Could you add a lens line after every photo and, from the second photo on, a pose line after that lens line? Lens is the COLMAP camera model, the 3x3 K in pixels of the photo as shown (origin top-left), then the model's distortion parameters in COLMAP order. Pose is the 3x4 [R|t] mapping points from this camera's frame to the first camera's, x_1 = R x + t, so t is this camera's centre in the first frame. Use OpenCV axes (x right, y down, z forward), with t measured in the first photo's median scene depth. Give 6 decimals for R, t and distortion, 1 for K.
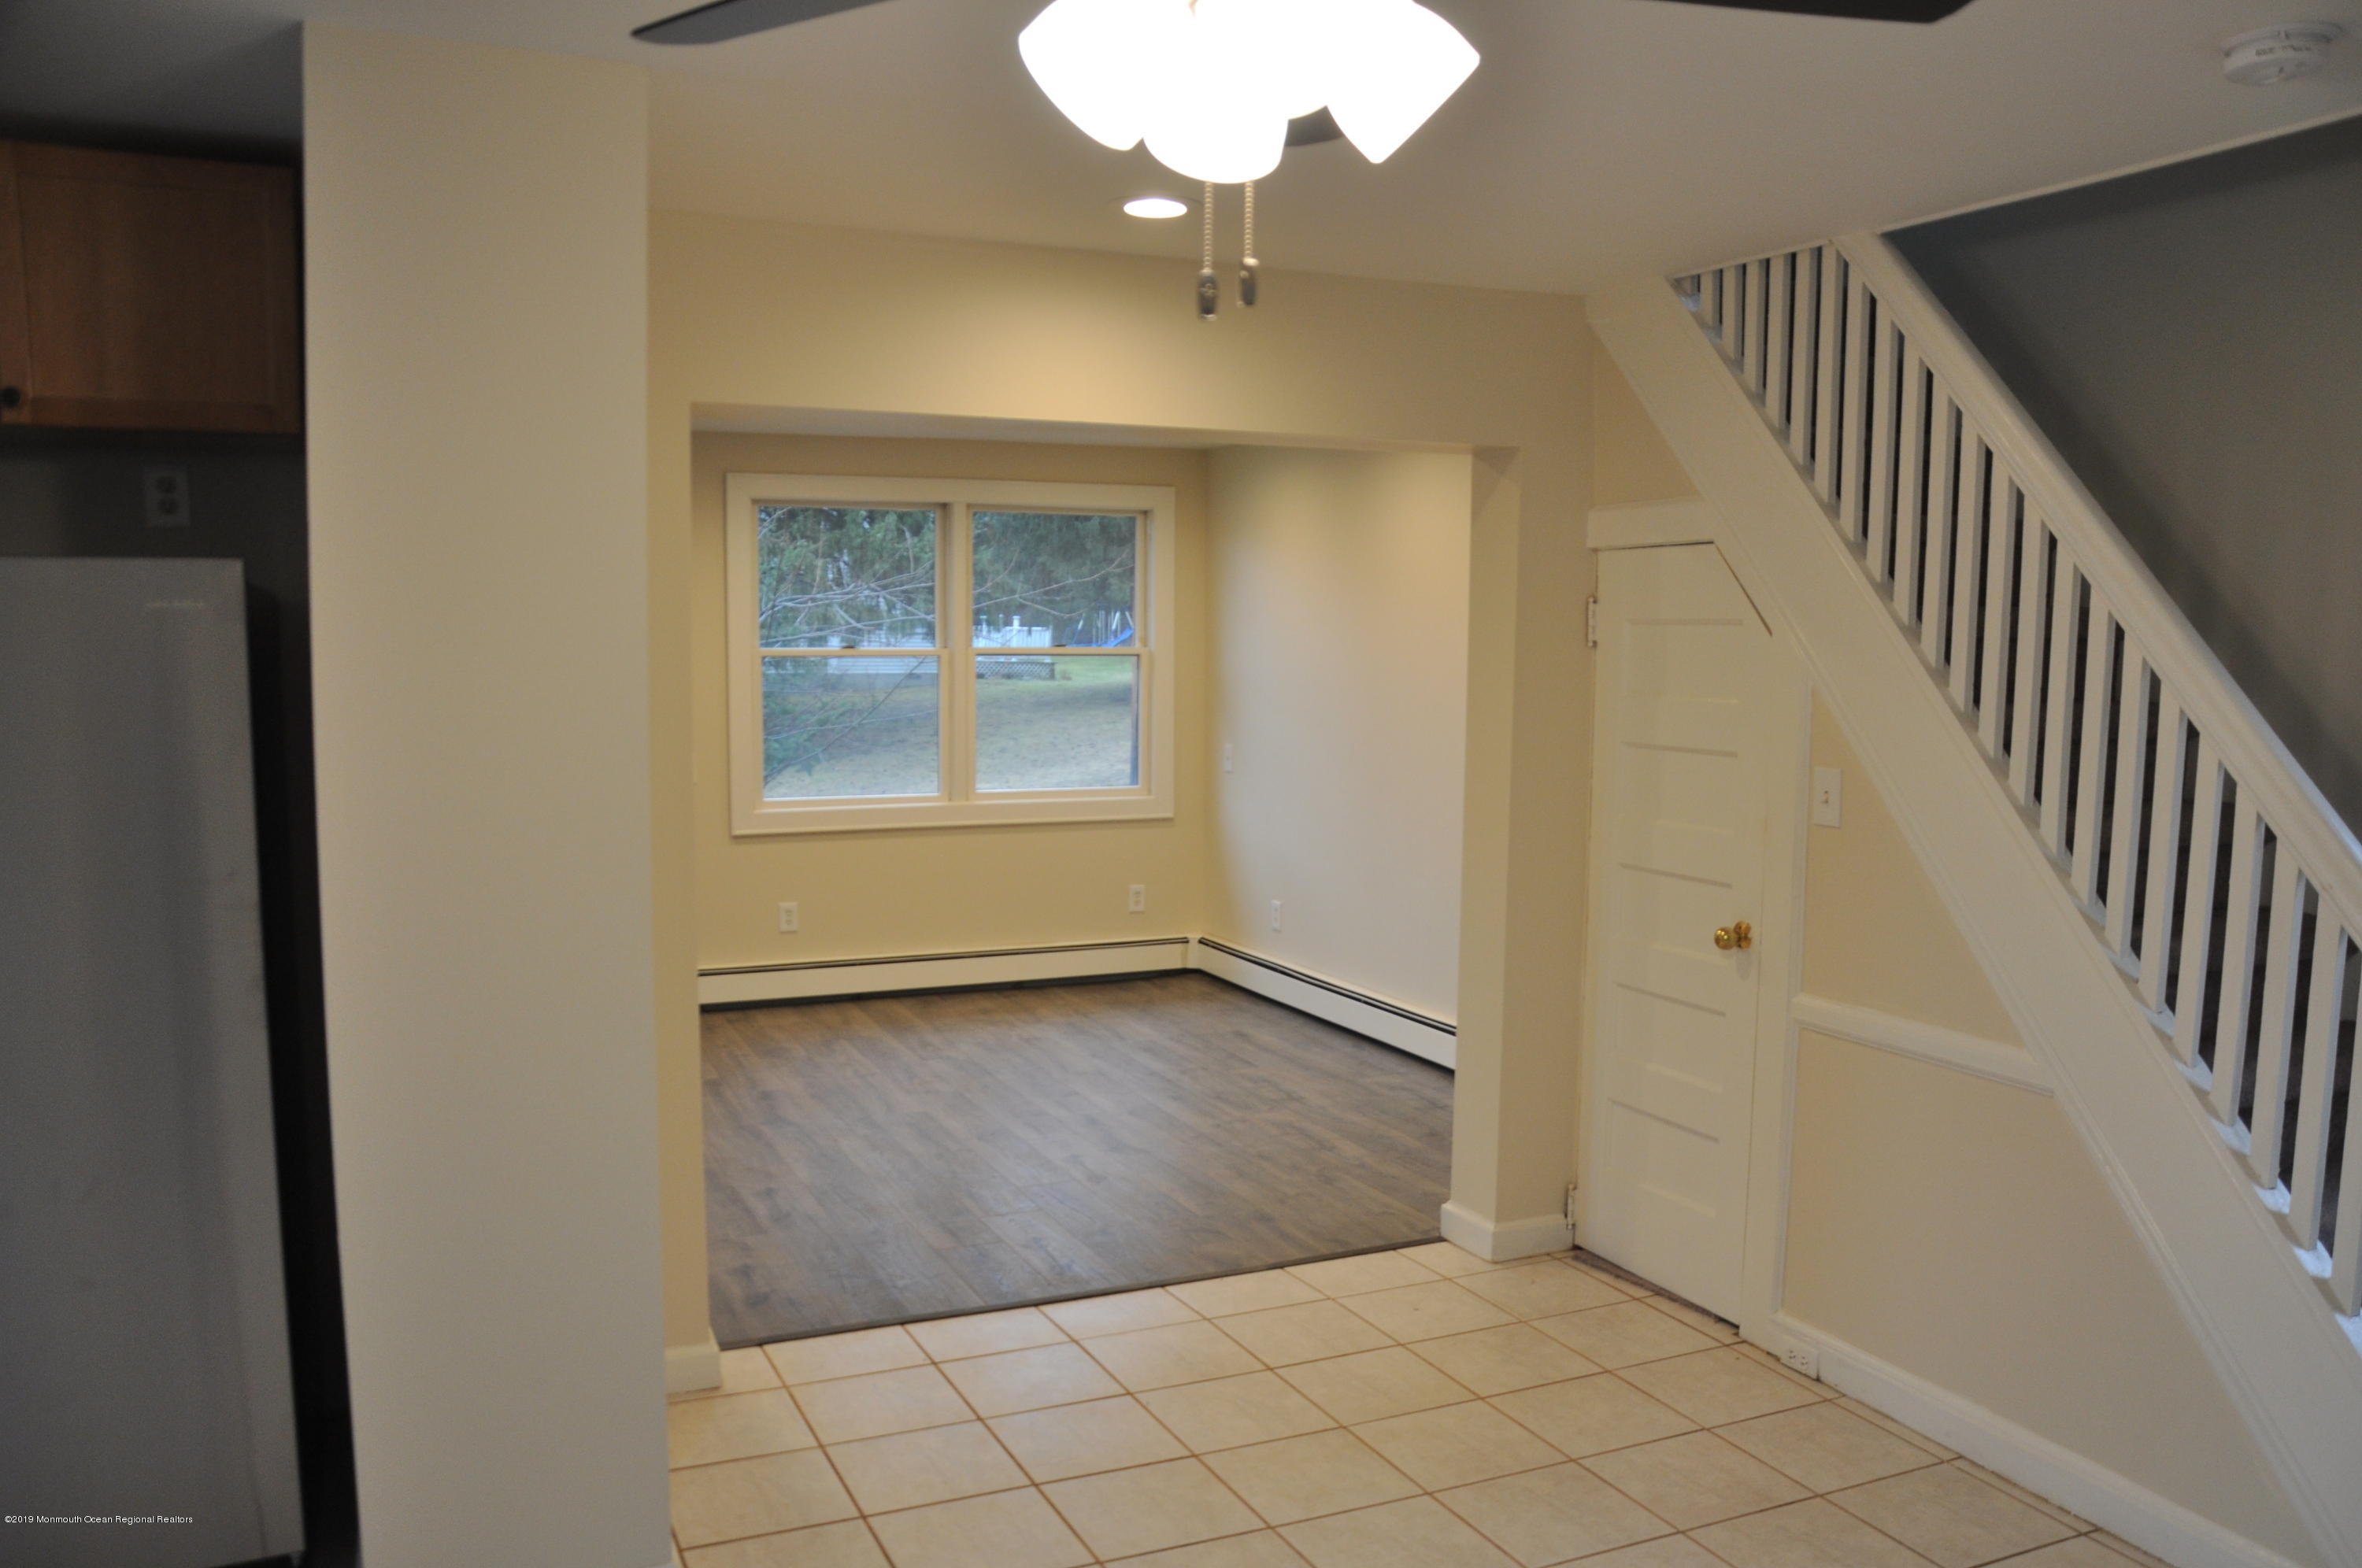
lens RADIAL K [[1921.2, 0, 1178.7], [0, 1921.2, 861.7], [0, 0, 1]] dist [-0.150589, 0.144968]
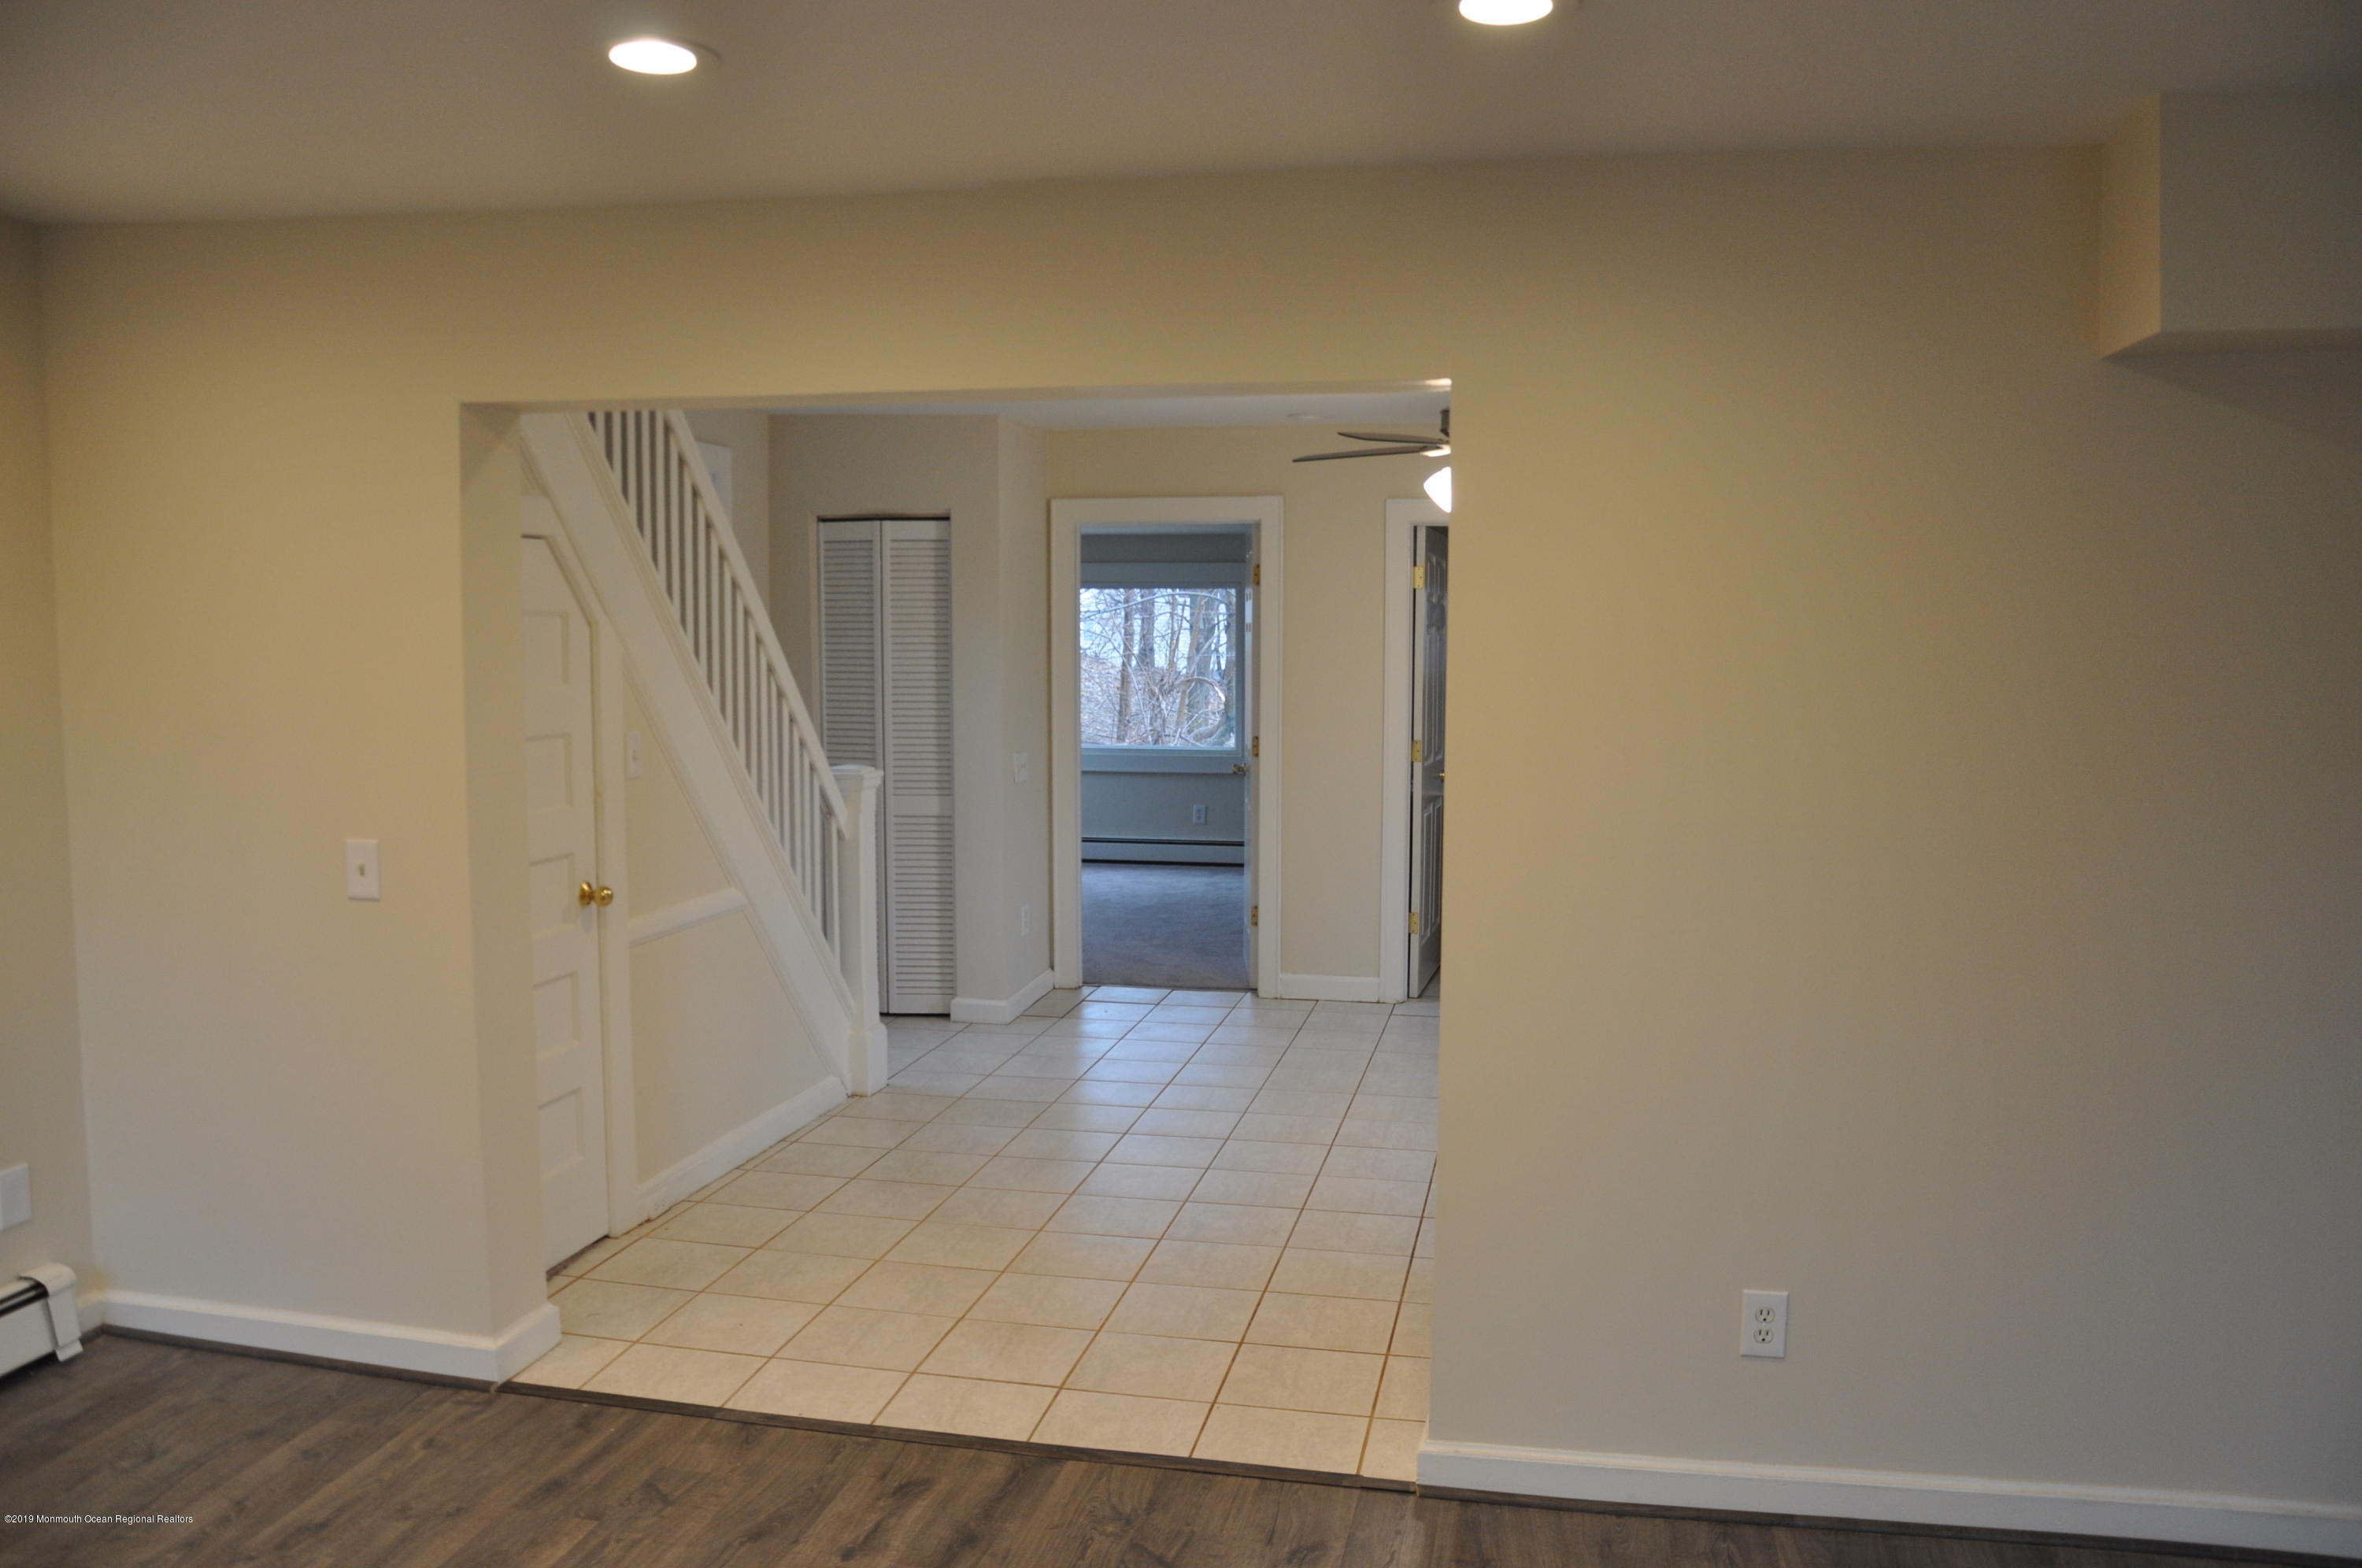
lens RADIAL K [[1921.2, 0, 1178.7], [0, 1921.2, 861.7], [0, 0, 1]] dist [-0.150589, 0.144968]
pose [[-0.812122, -0.090821, 0.576377, -0.636901], [0.054897, 0.971537, 0.230438, -0.222100], [-0.580900, 0.218785, -0.784021, 1.684021]]
